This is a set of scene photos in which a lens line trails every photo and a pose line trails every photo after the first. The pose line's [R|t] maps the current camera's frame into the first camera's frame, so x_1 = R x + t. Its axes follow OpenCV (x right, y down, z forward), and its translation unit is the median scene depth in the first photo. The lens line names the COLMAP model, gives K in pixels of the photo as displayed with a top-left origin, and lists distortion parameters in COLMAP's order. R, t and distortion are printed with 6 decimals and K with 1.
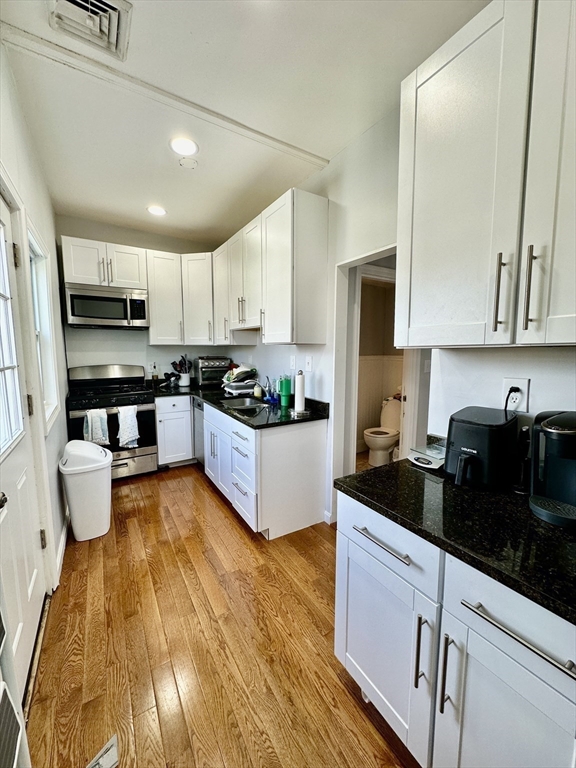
lens RADIAL K [[305.5, 0, 287.9], [0, 305.5, 383.9], [0, 0, 1]] dist [-0.001149, 0.000026]
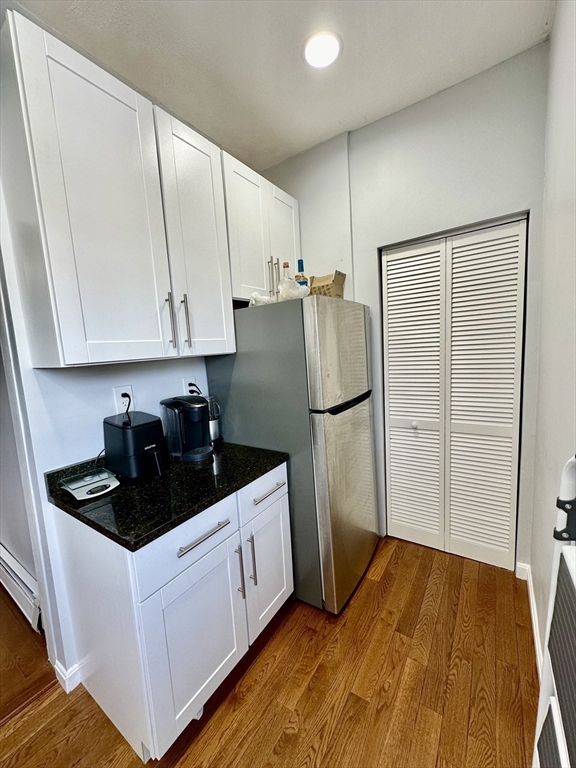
lens RADIAL K [[305.5, 0, 287.2], [0, 305.5, 382.0], [0, 0, 1]] dist [-0.001149, 0.000026]
pose [[-0.400618, -0.083207, 0.912459, -0.743609], [0.155599, 0.975224, 0.157247, -0.142956], [-0.902936, 0.204974, -0.377745, 0.997385]]
